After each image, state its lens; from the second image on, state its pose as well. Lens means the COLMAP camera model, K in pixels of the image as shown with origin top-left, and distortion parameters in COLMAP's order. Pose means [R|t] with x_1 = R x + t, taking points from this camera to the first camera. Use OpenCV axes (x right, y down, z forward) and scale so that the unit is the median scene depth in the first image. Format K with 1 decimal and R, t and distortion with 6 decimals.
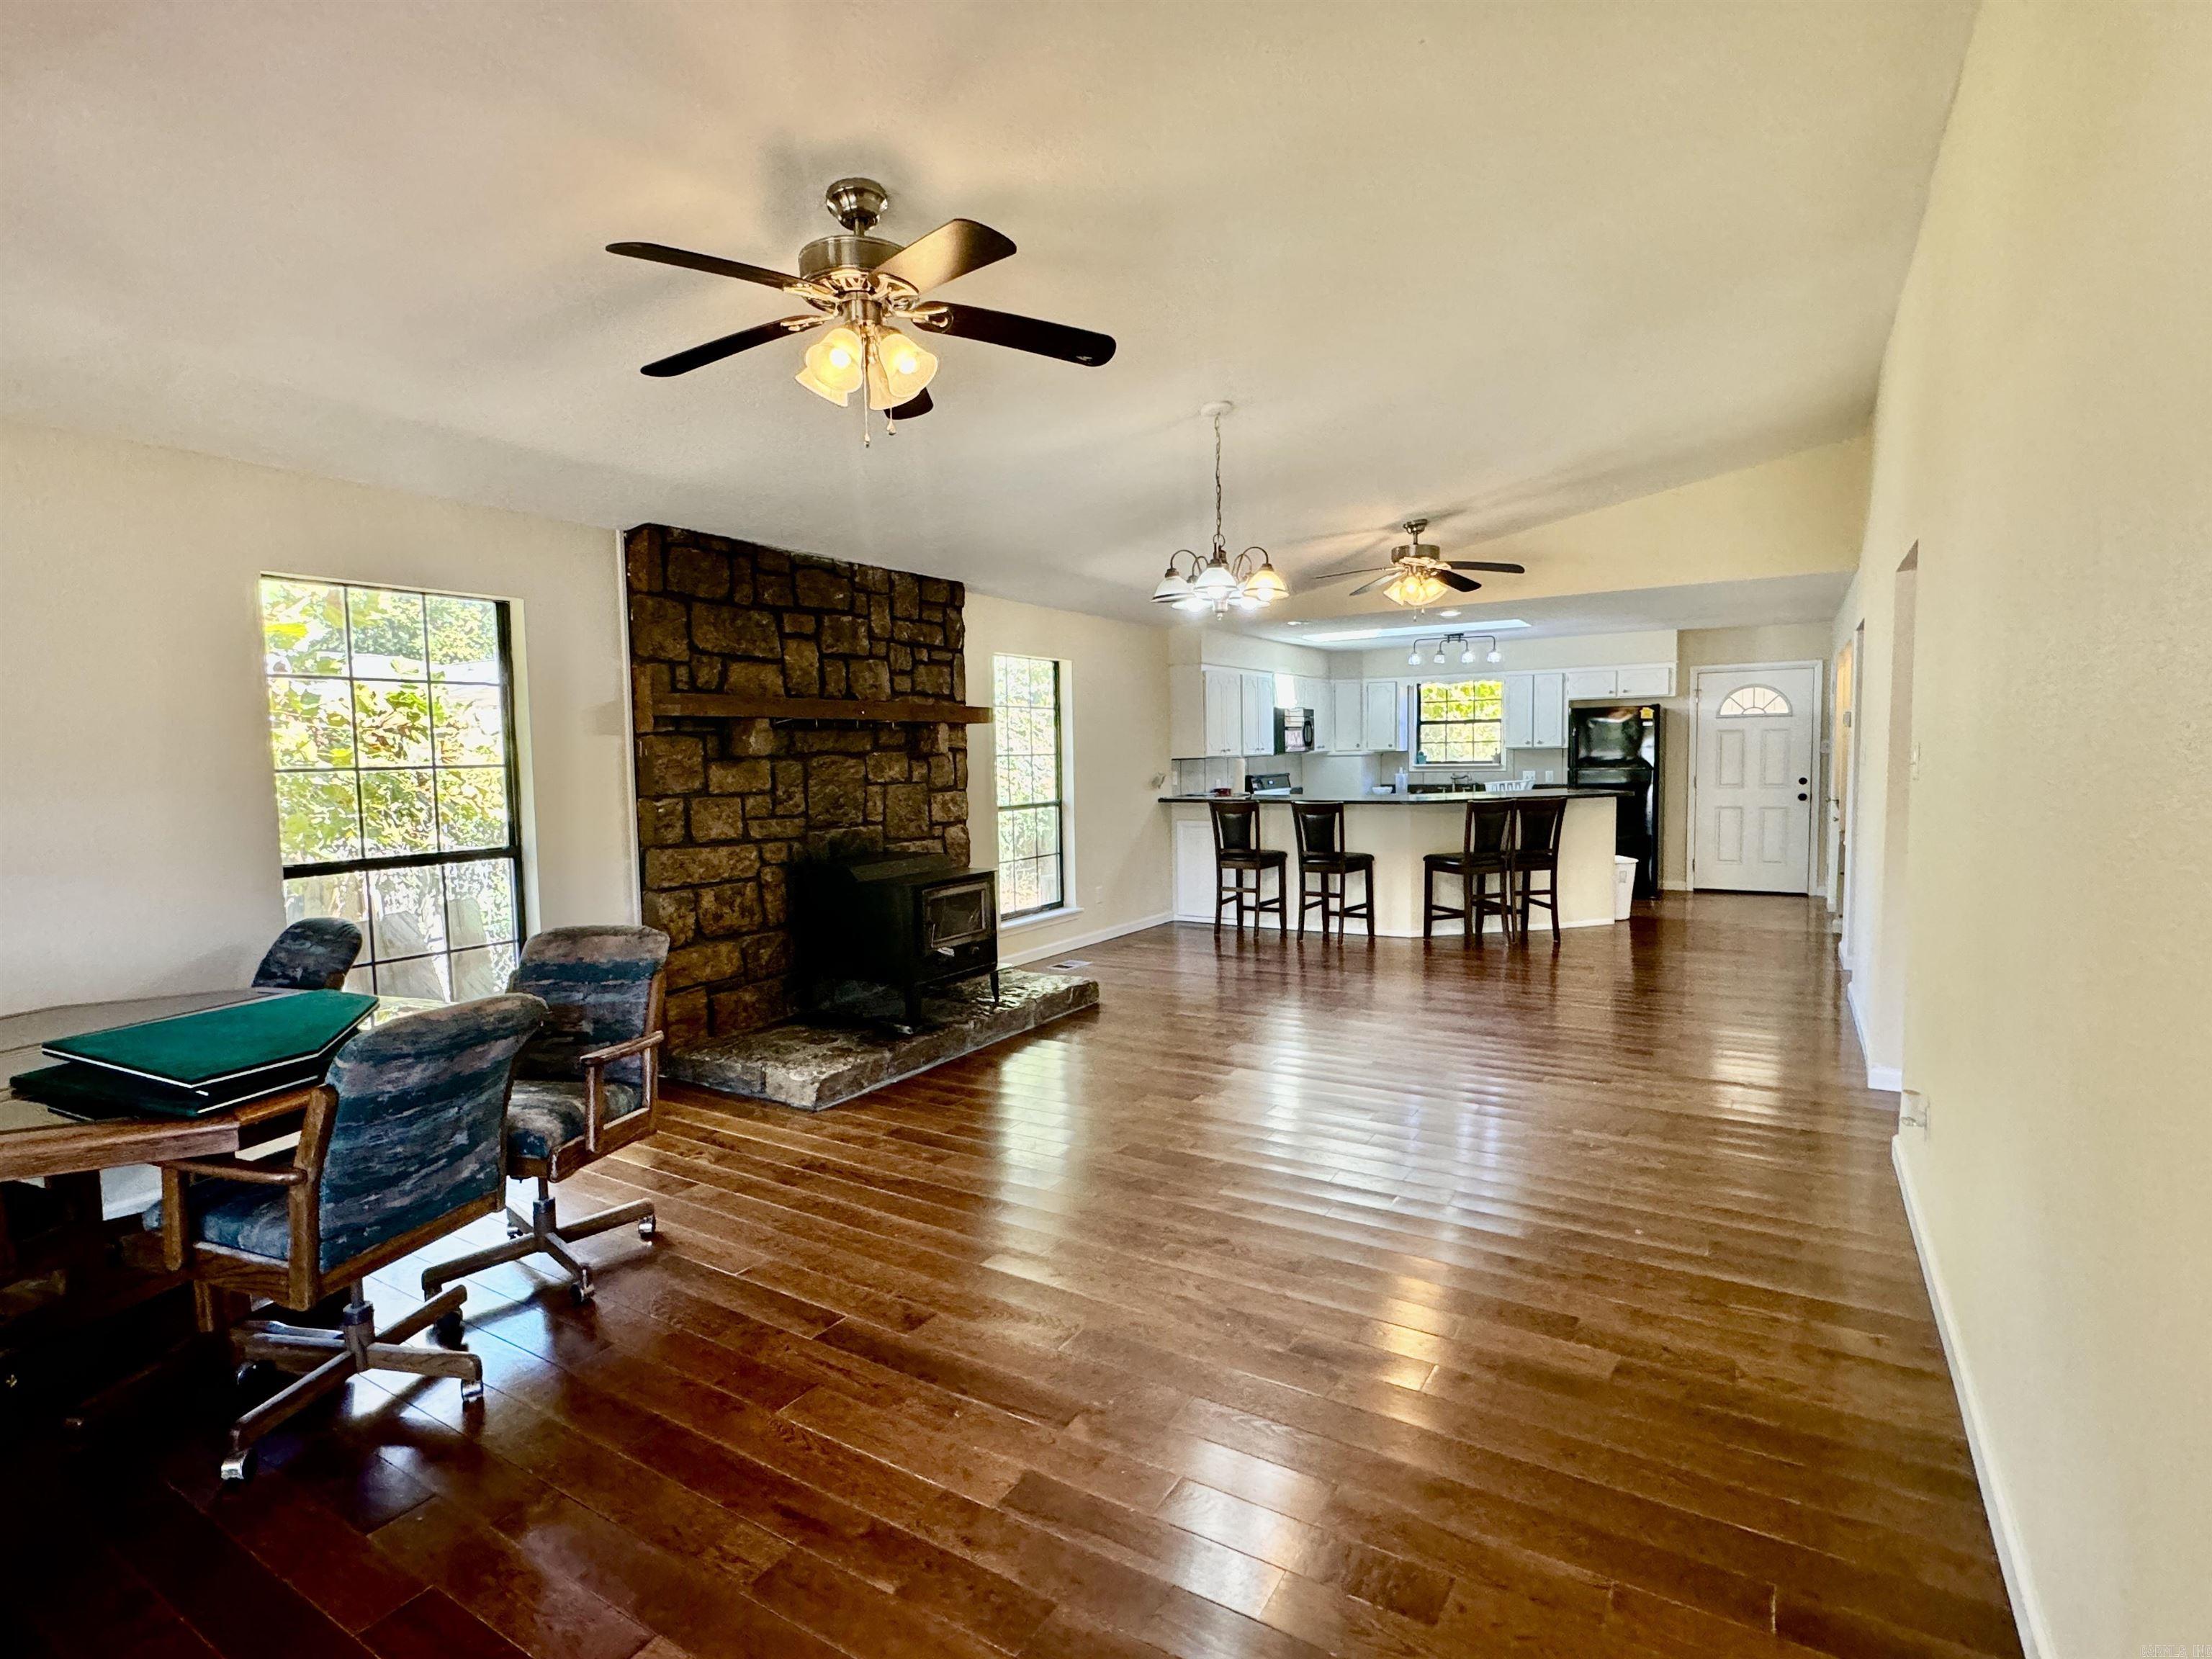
lens RADIAL K [[1100.1, 0, 1104.0], [0, 1100.1, 832.5], [0, 0, 1]] dist [-0.005500, 0.001462]
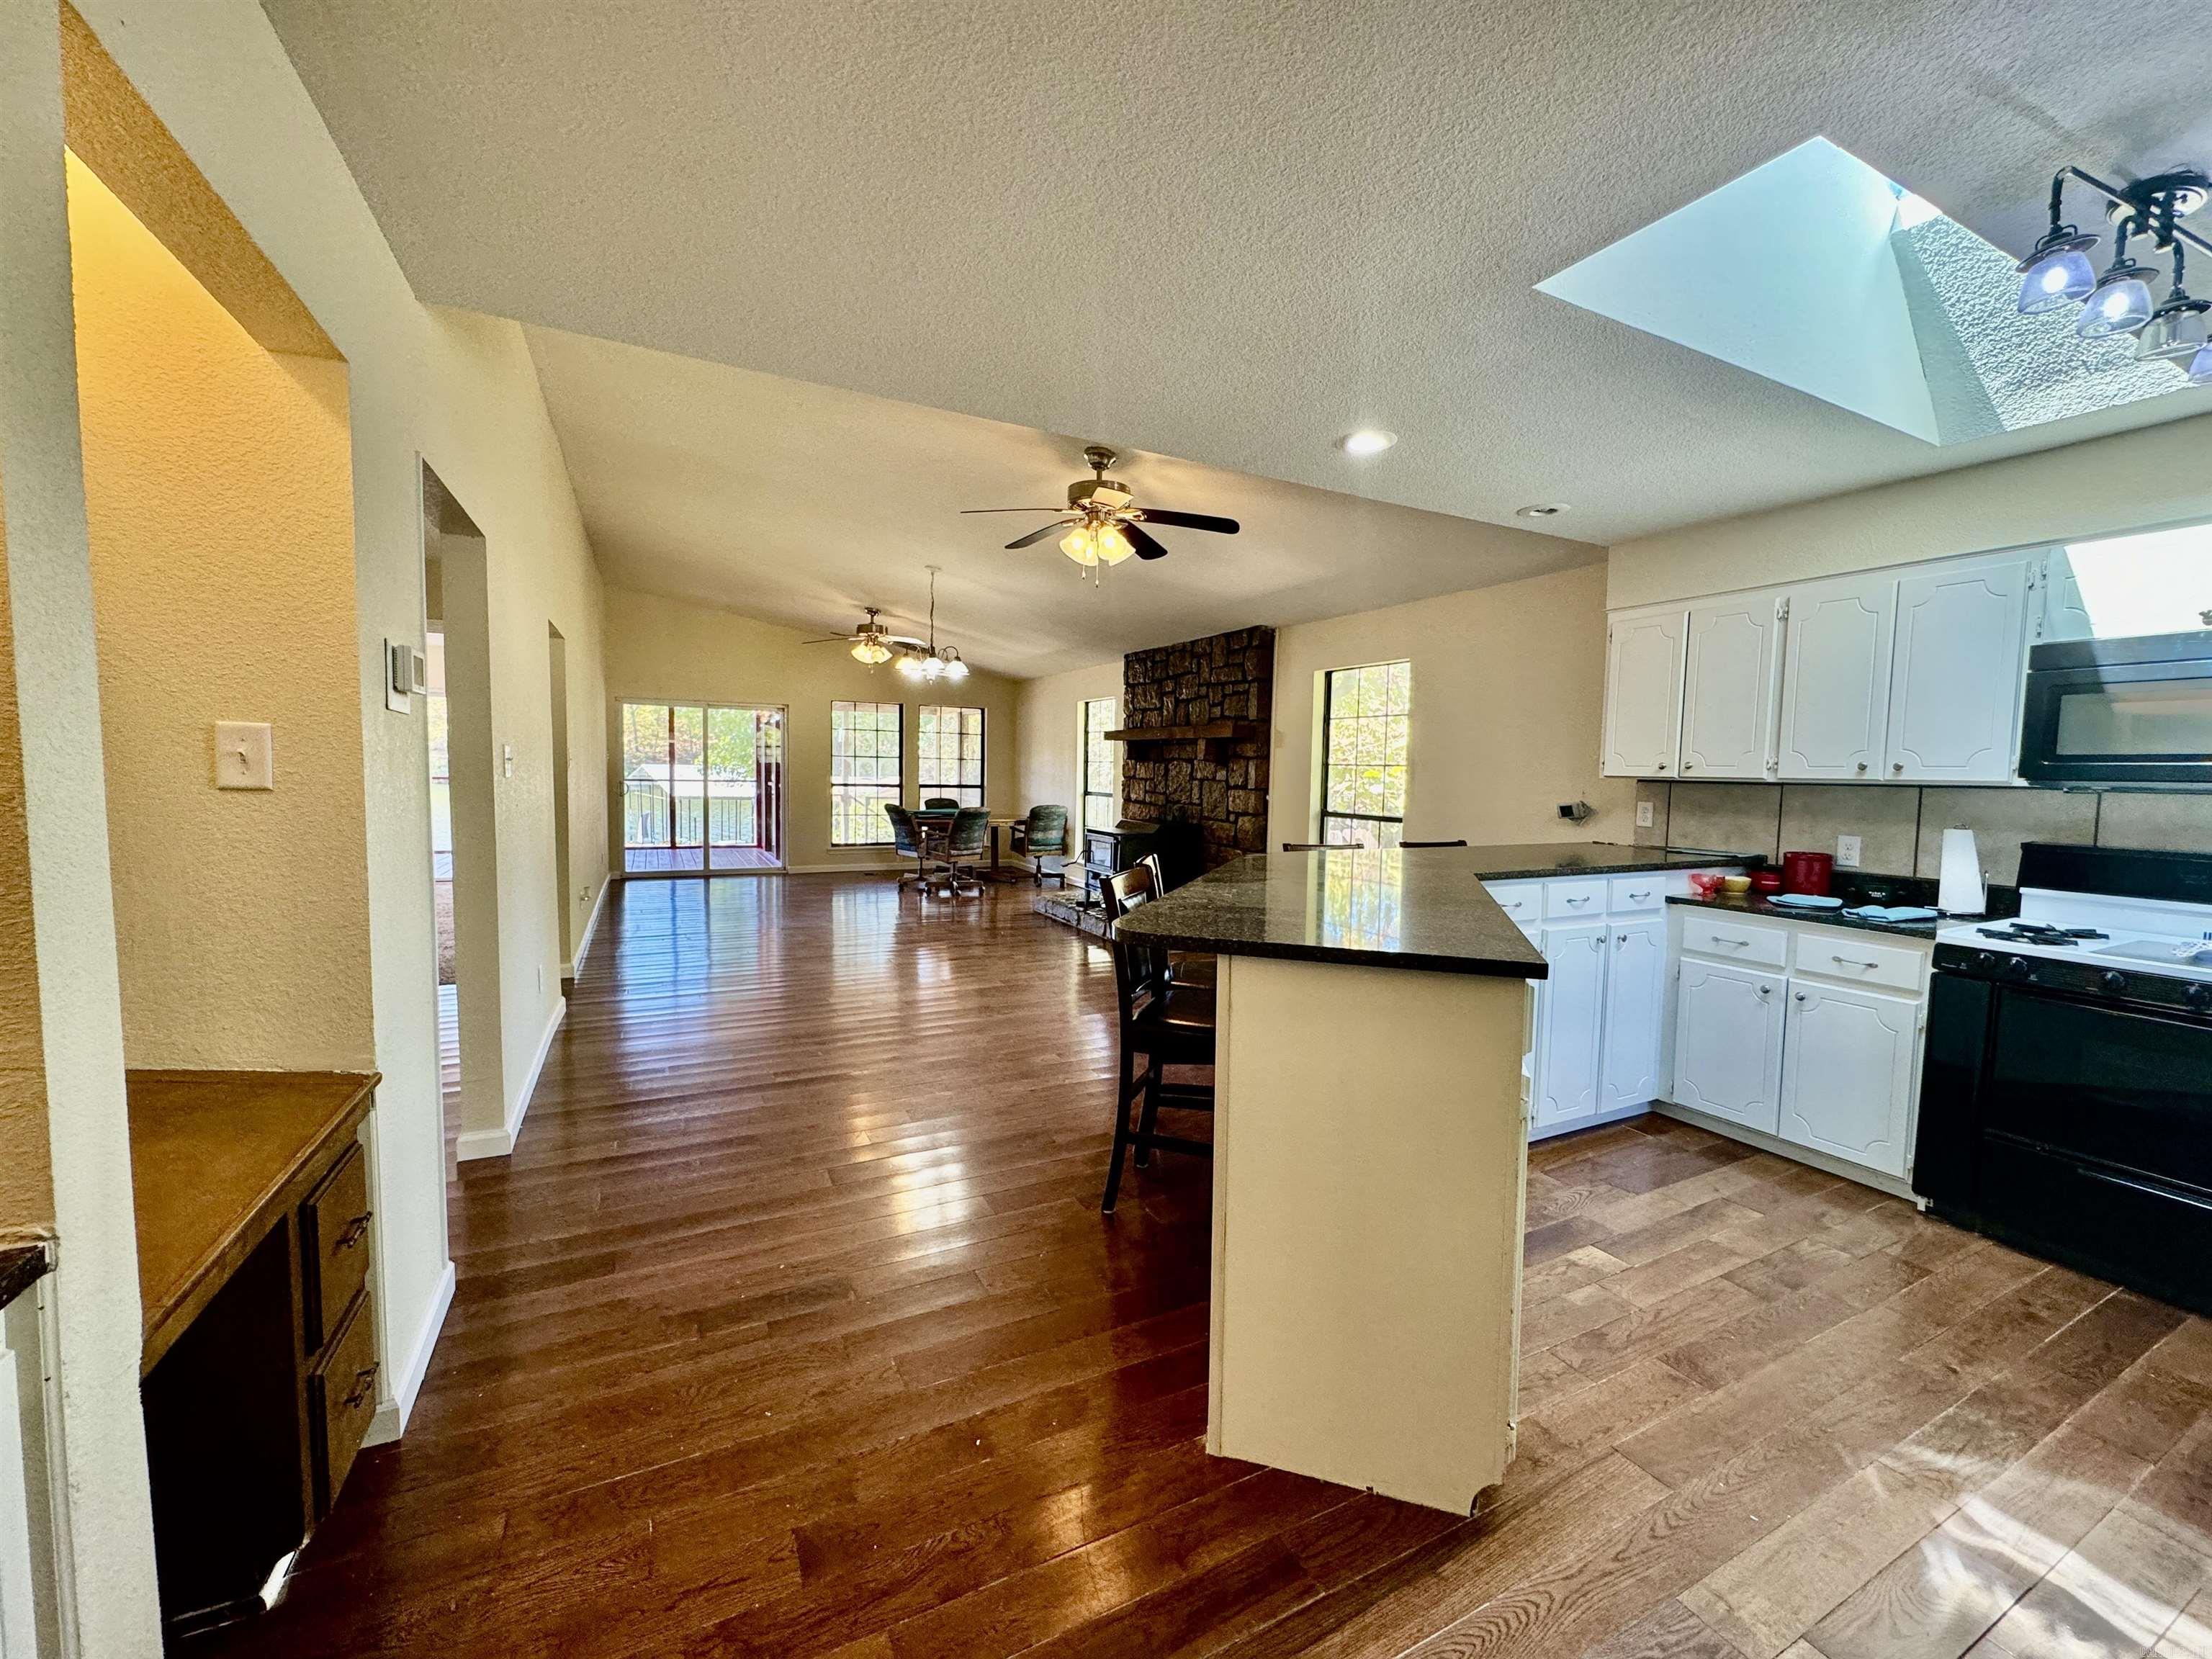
lens RADIAL K [[887.9, 0, 1108.7], [0, 887.9, 827.0], [0, 0, 1]] dist [-0.002009, -0.001007]
pose [[-0.523493, 0.079212, -0.848340, 1.348759], [-0.057648, 0.990095, 0.128022, -0.191827], [0.850077, 0.115923, -0.513742, 2.255588]]
